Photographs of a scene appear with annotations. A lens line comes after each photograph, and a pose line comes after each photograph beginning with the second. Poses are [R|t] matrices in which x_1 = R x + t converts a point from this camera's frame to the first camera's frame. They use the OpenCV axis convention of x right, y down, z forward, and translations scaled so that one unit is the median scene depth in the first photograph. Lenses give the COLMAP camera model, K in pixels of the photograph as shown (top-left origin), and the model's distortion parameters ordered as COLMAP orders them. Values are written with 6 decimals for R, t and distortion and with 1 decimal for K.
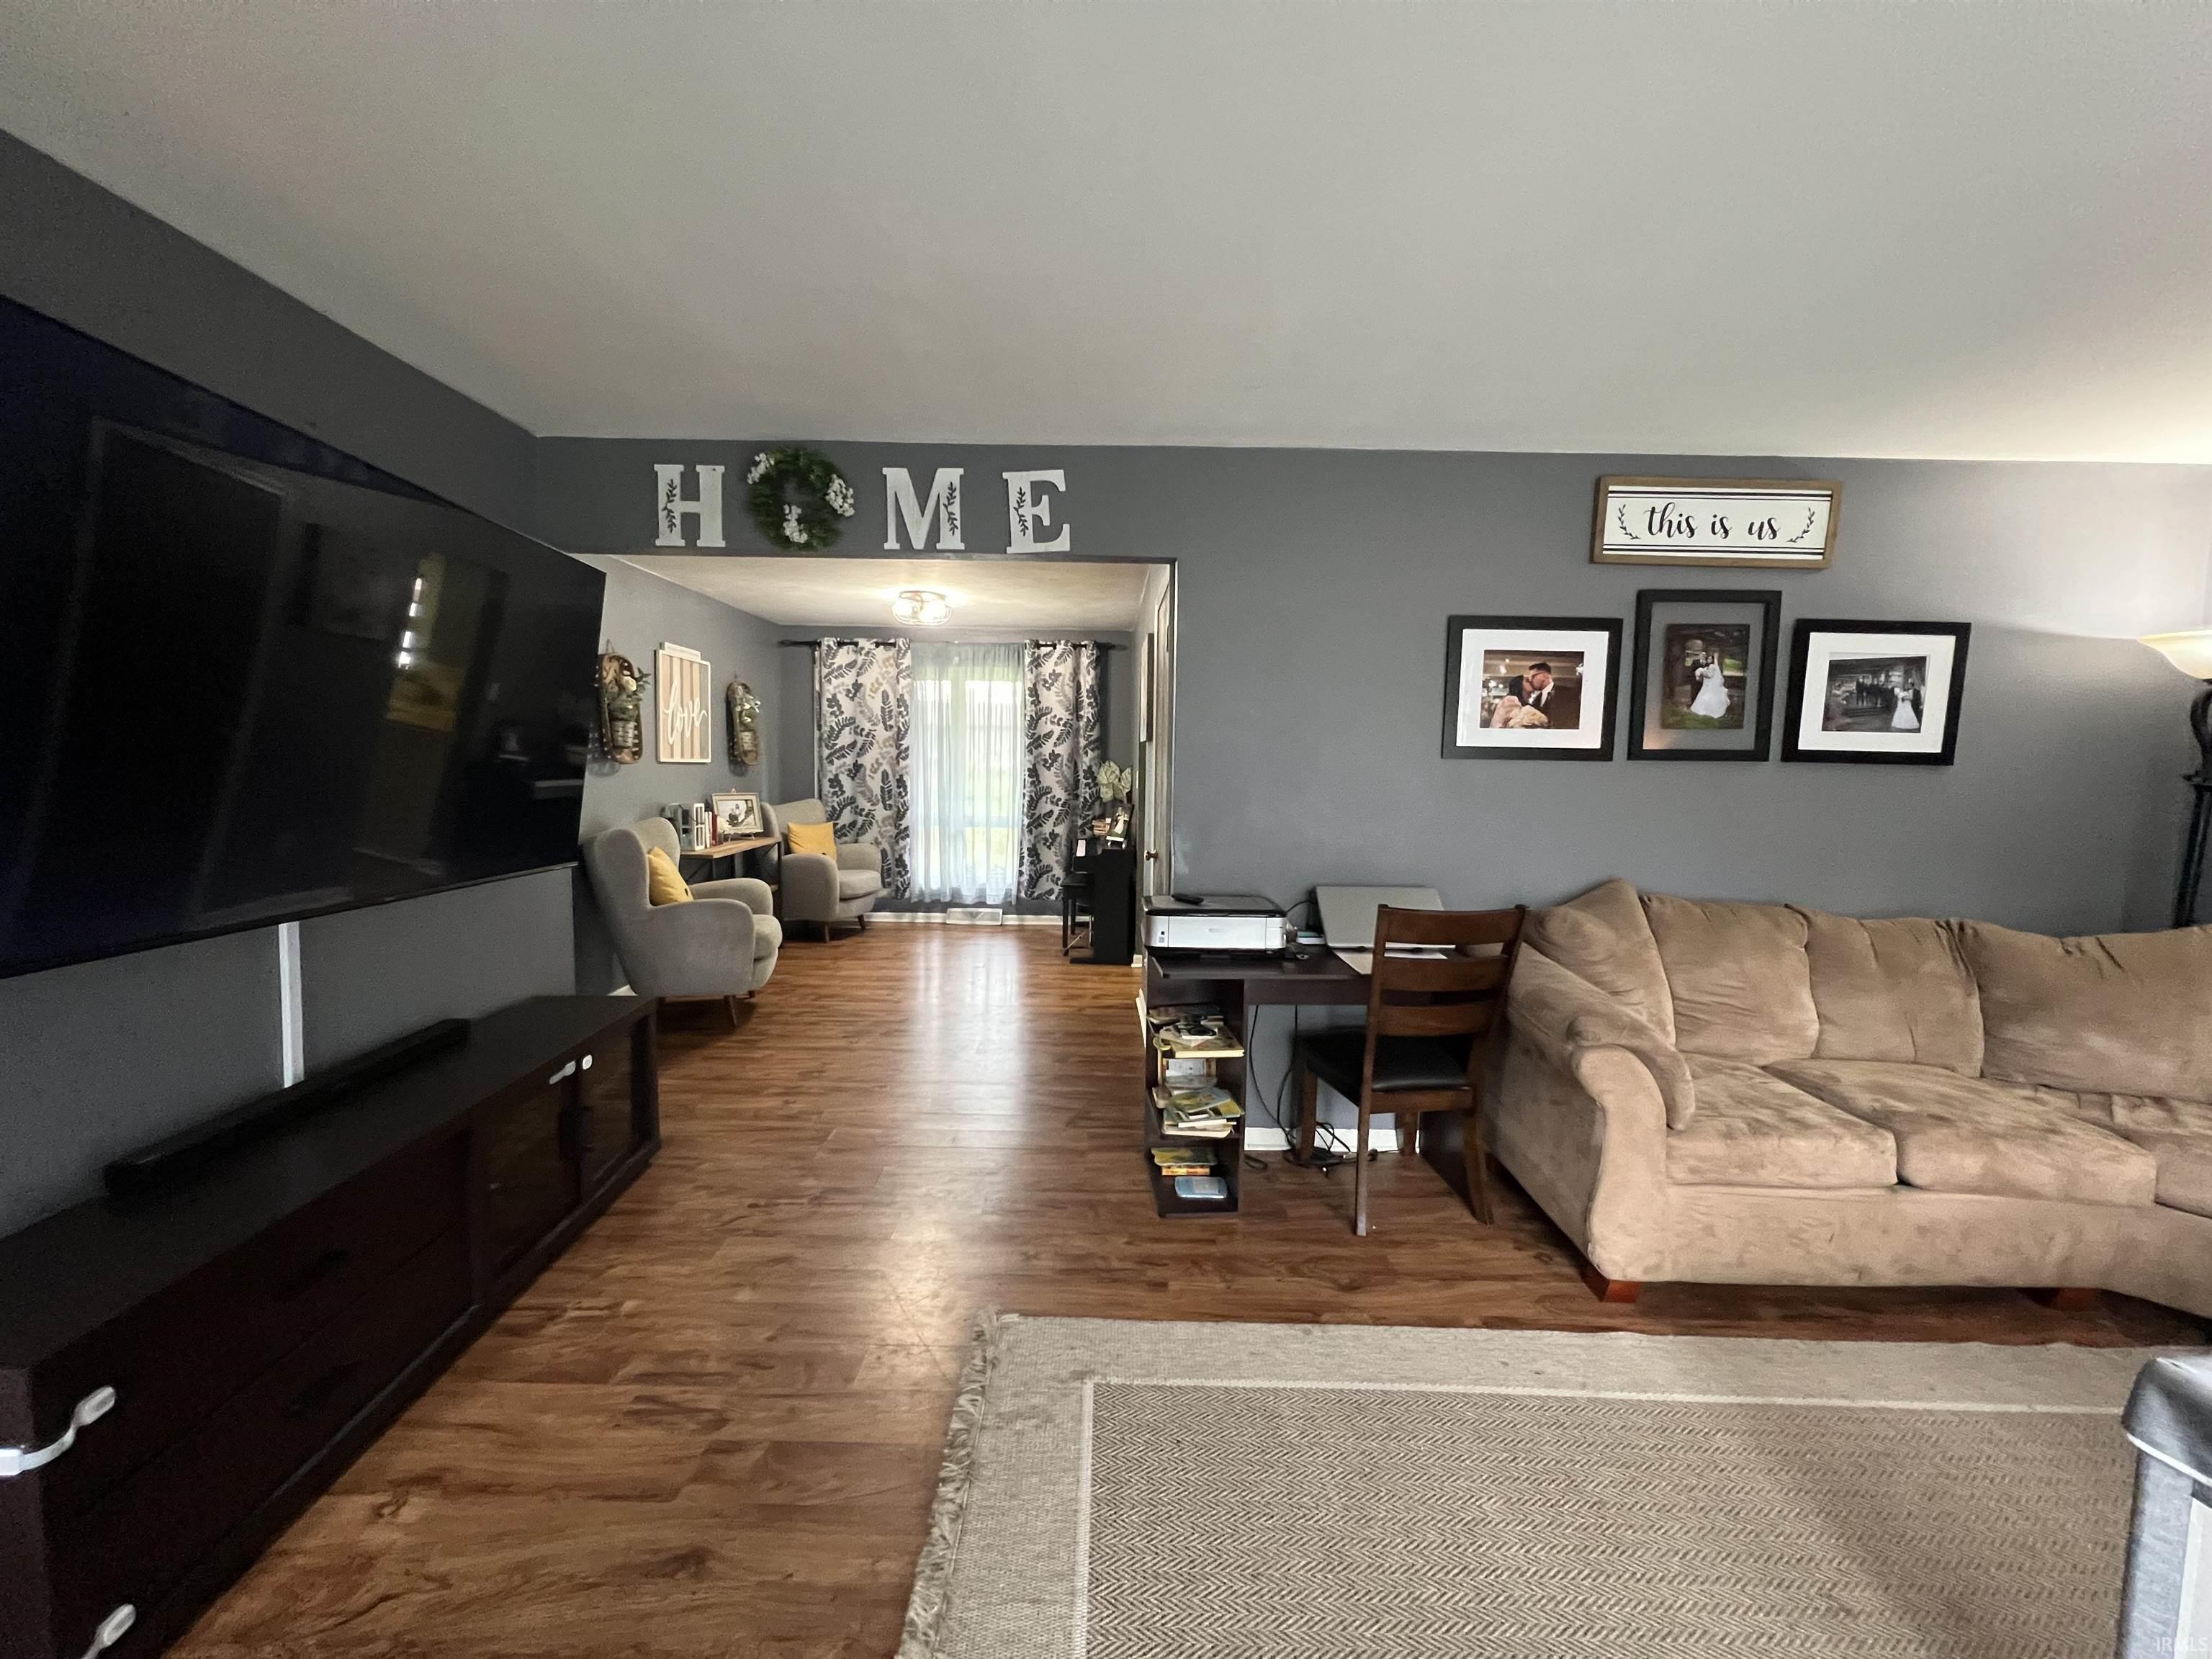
lens RADIAL K [[883.5, 0, 1104.4], [0, 883.5, 829.9], [0, 0, 1]] dist [-0.001776, 0.000053]
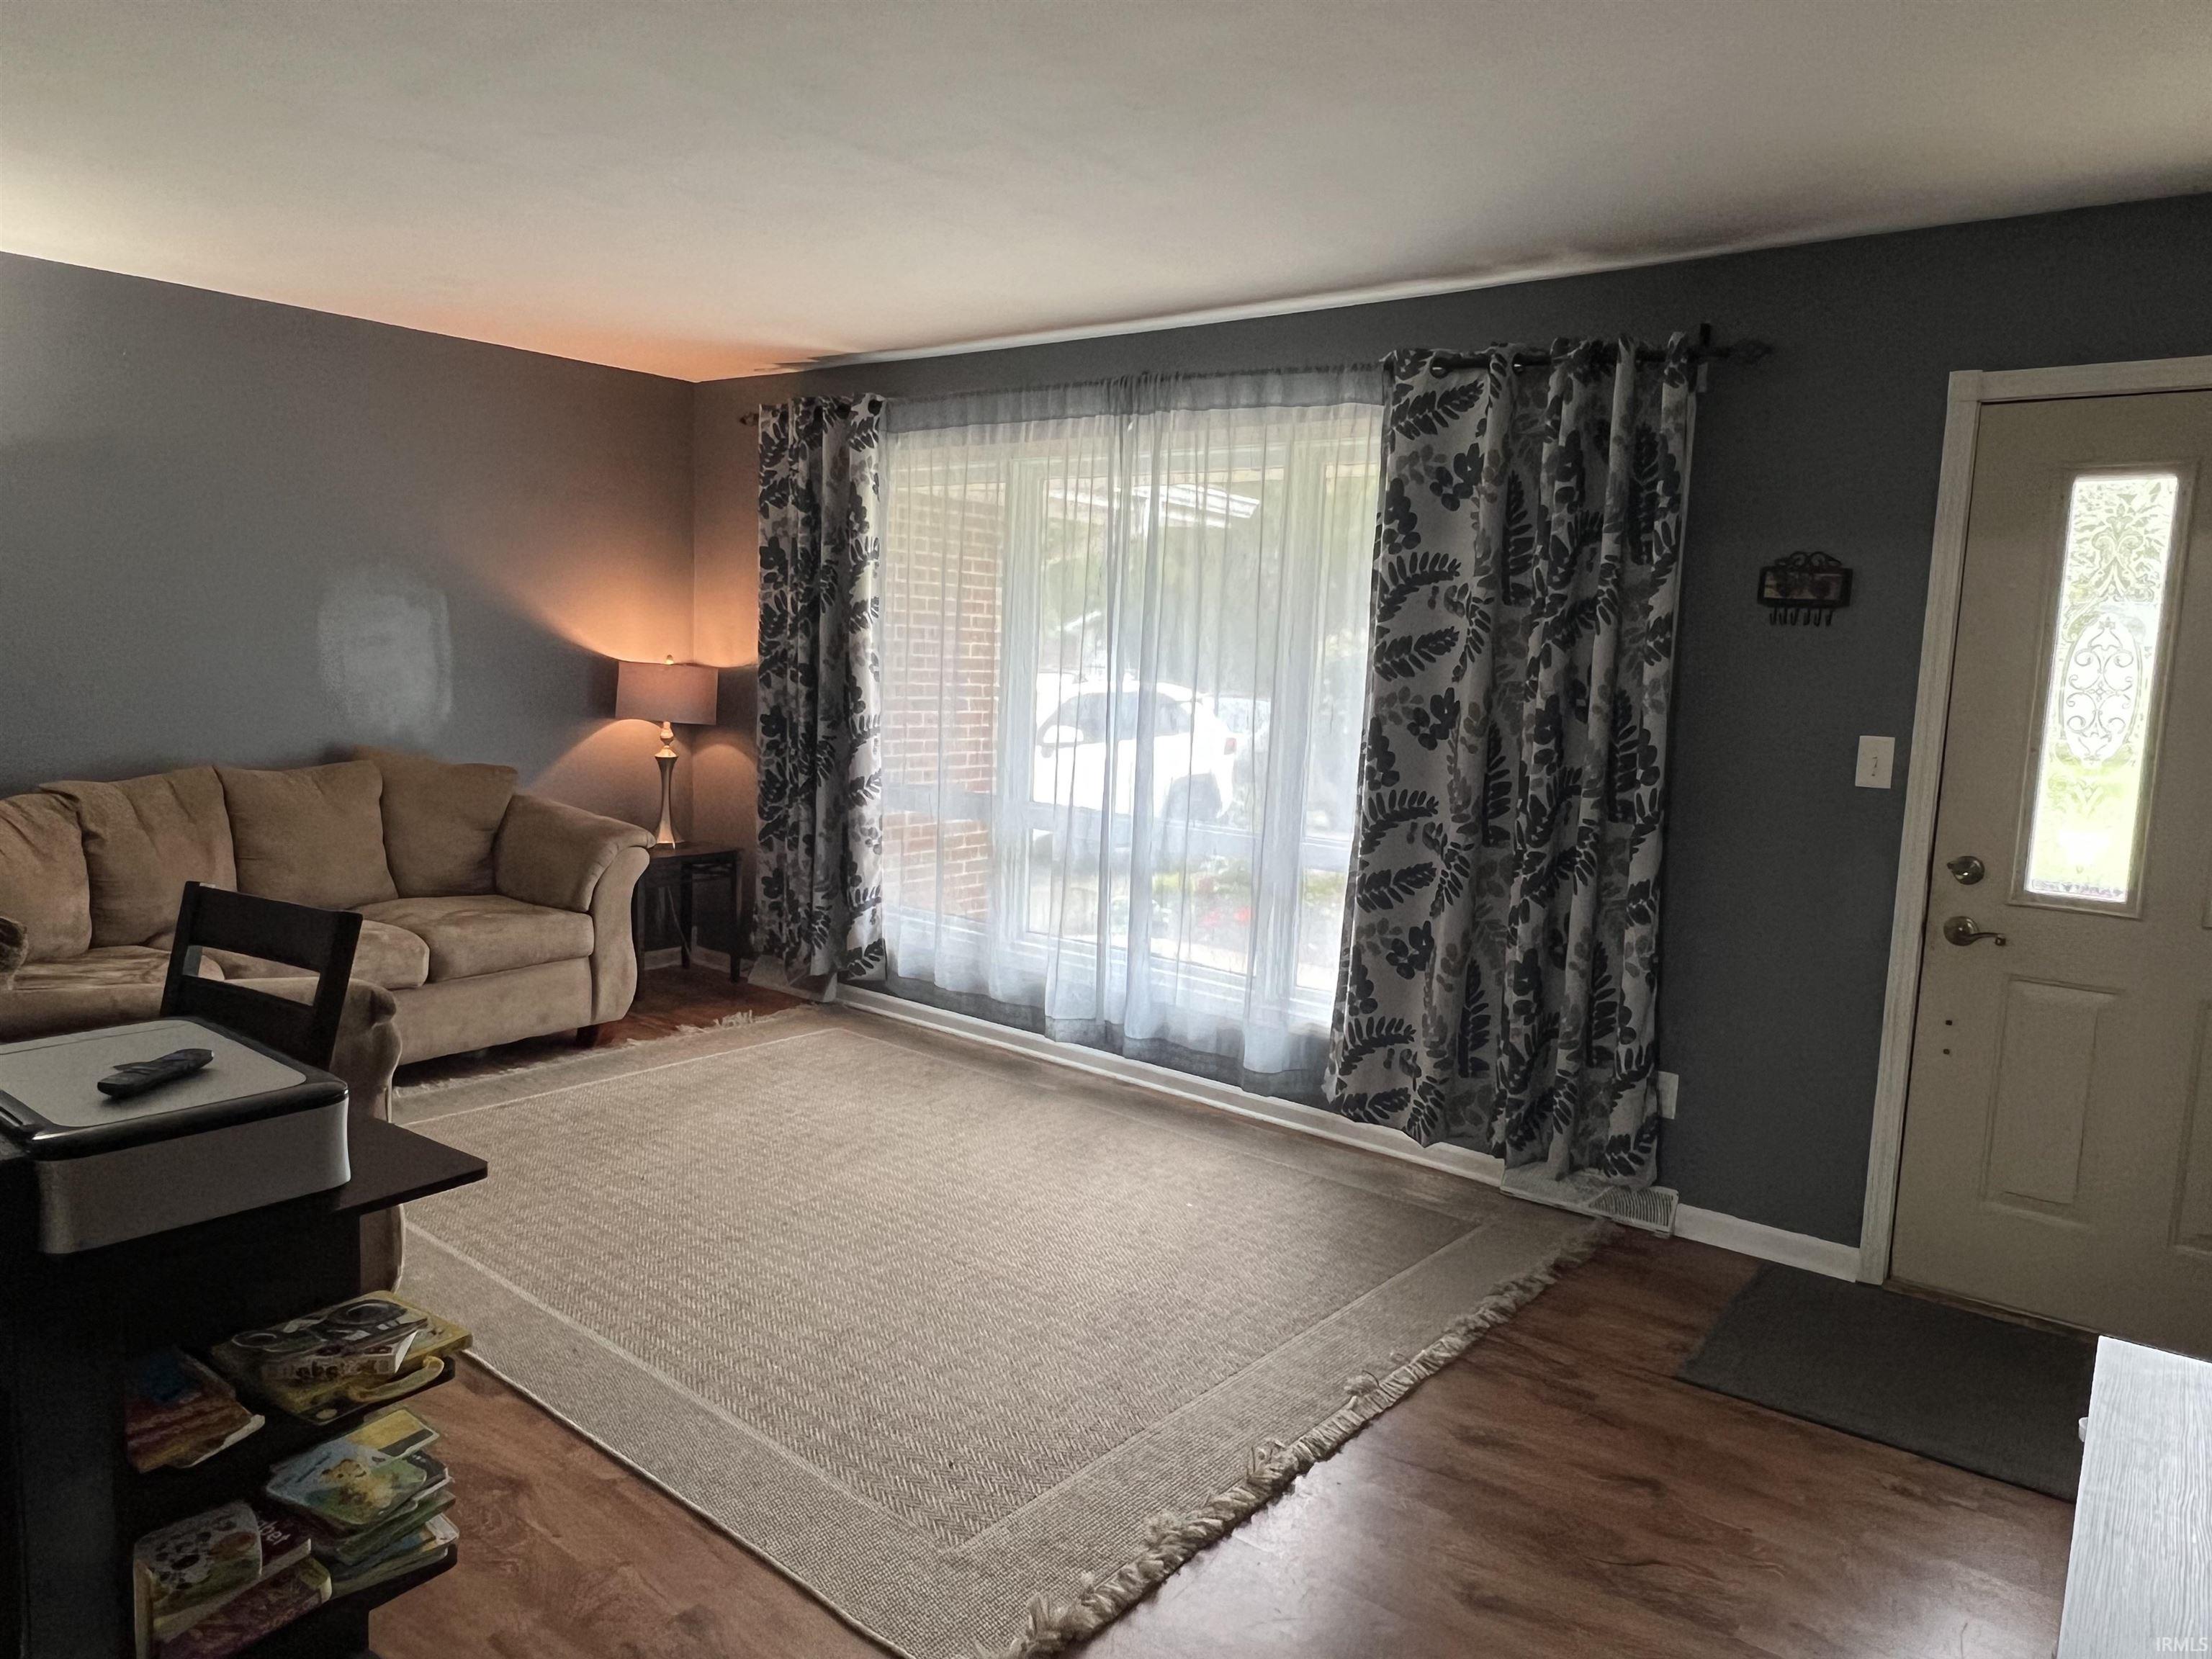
lens RADIAL K [[1484.3, 0, 1105.2], [0, 1484.3, 833.9], [0, 0, 1]] dist [0.003789, 0.001290]
pose [[-0.779883, -0.128090, 0.612679, -0.505453], [-0.005213, 0.980132, 0.198277, -0.119497], [-0.625904, 0.151439, -0.765056, 1.151563]]
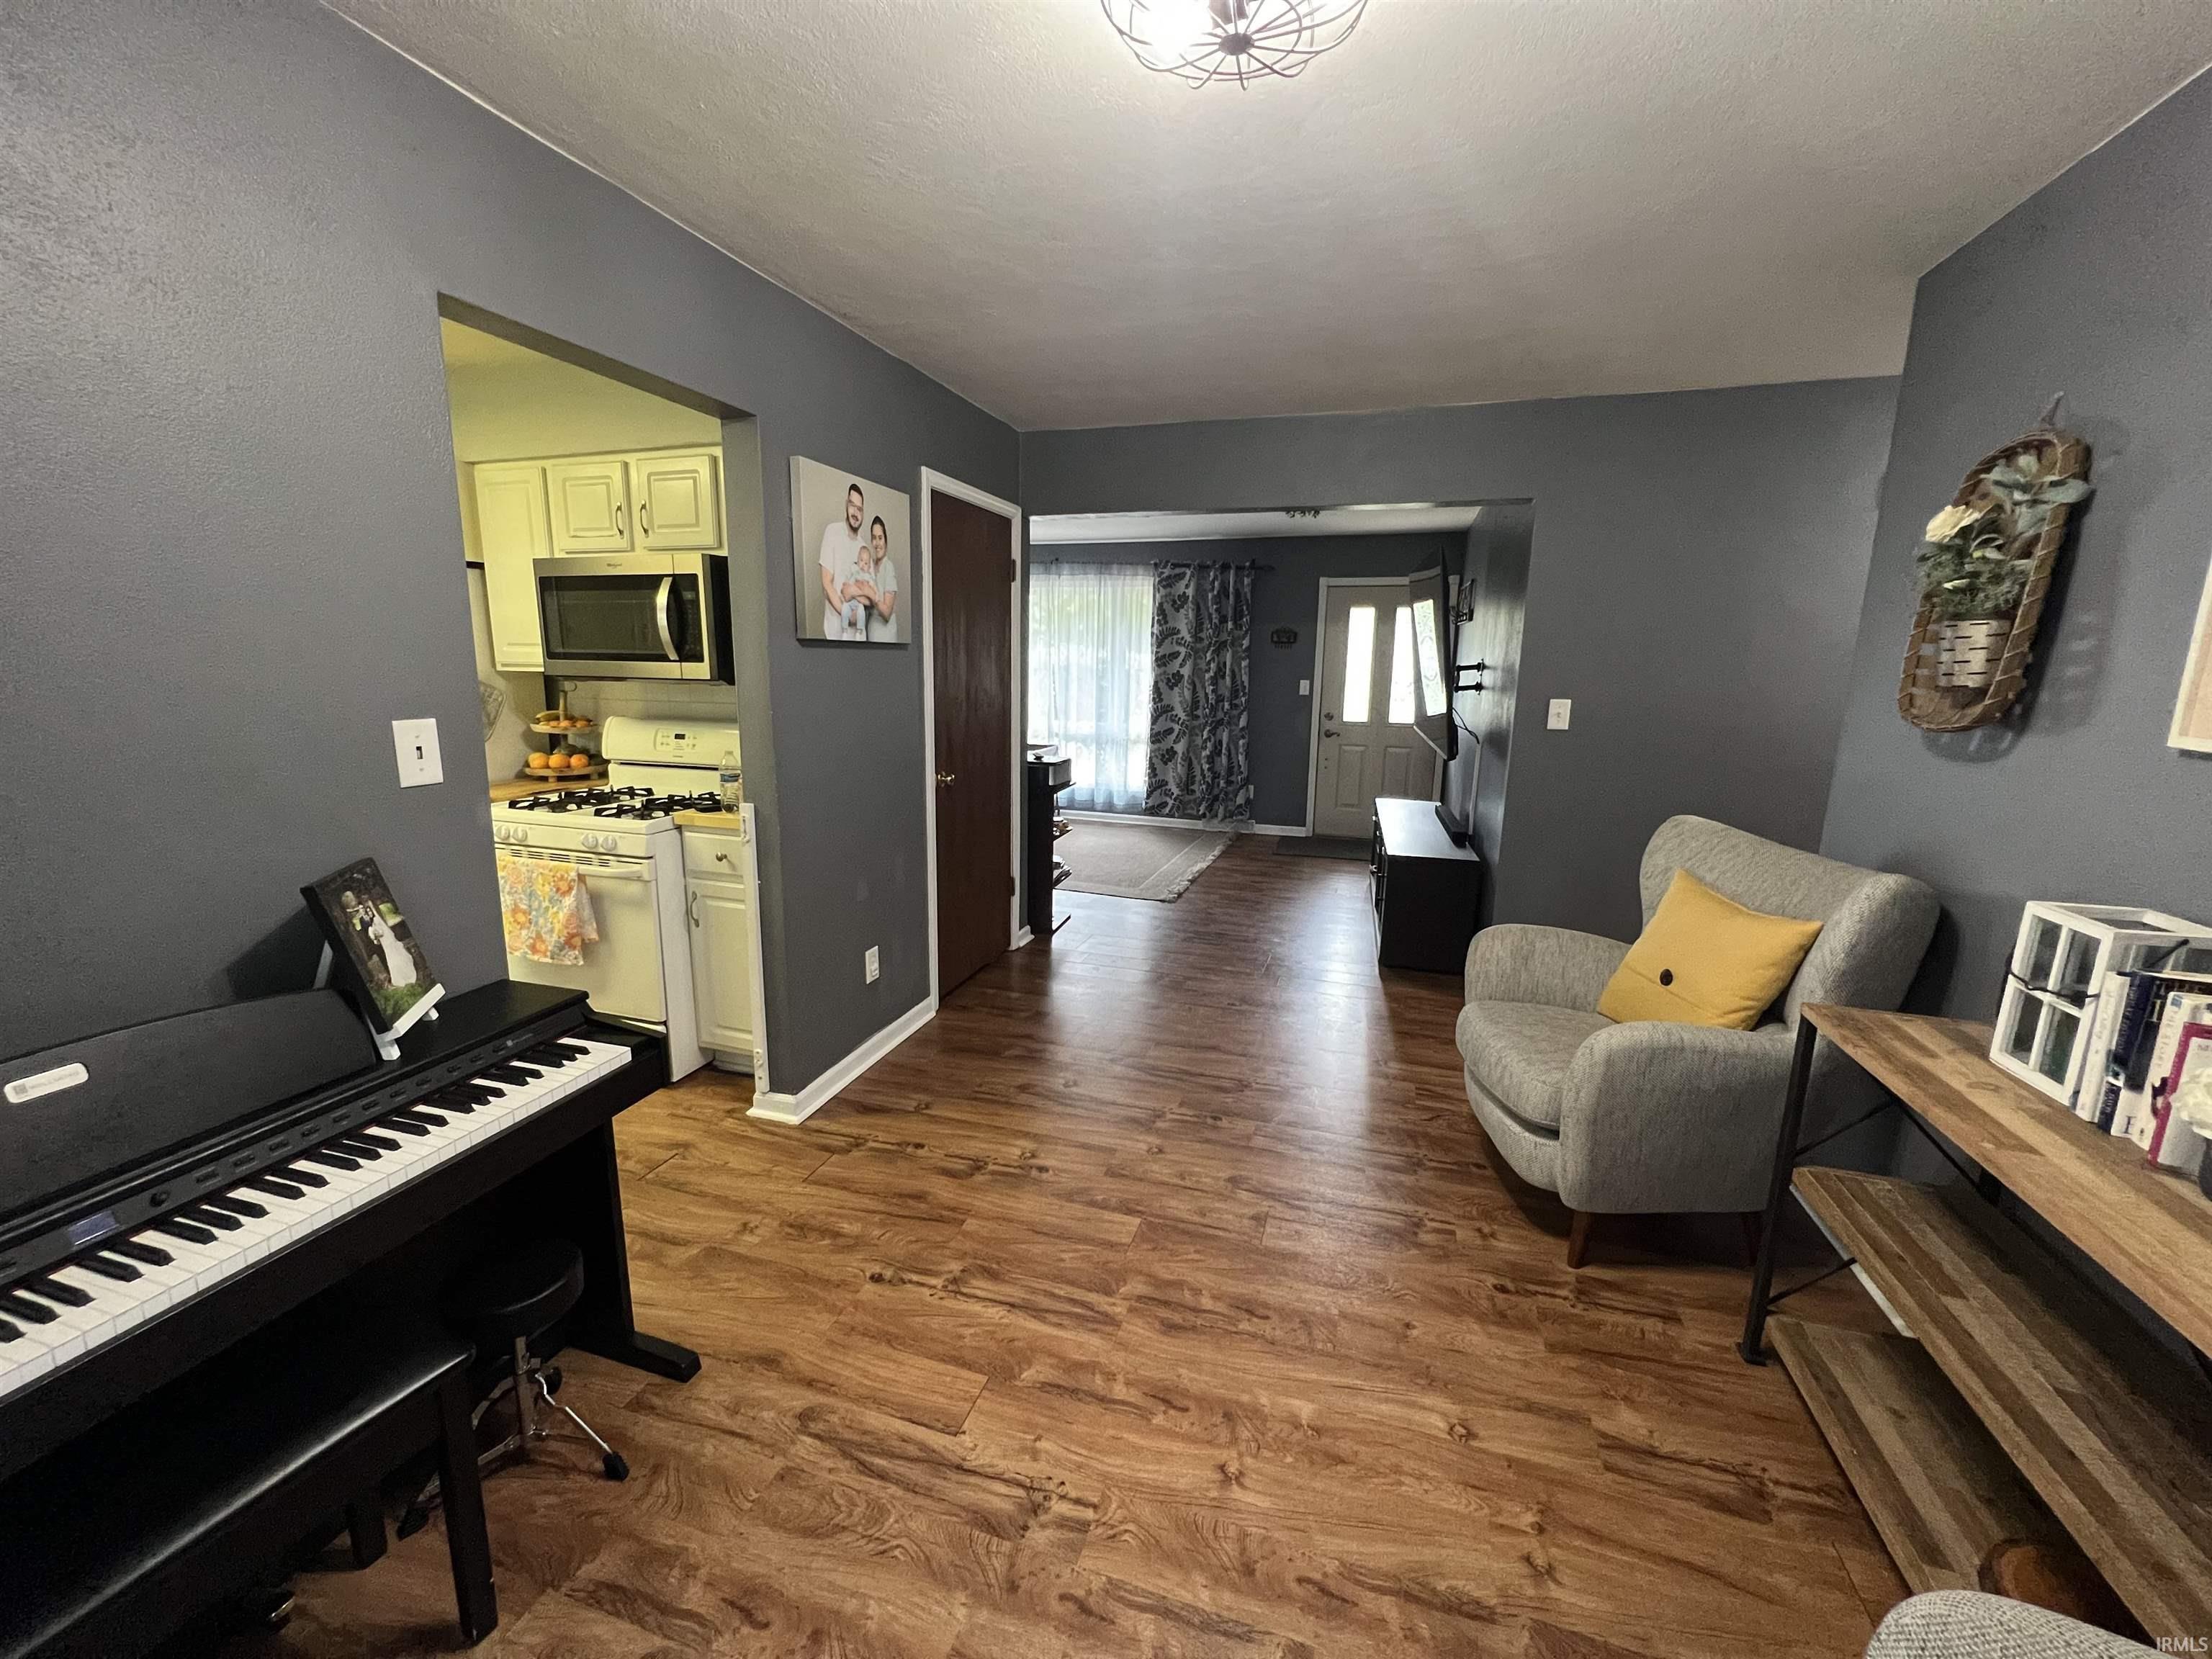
lens RADIAL K [[883.5, 0, 1102.0], [0, 883.5, 829.6], [0, 0, 1]] dist [-0.001776, 0.000053]
pose [[-0.950490, -0.092433, 0.296690, -0.483540], [-0.010114, 0.963434, 0.267756, -0.215378], [-0.310591, 0.251499, -0.916669, 2.372974]]
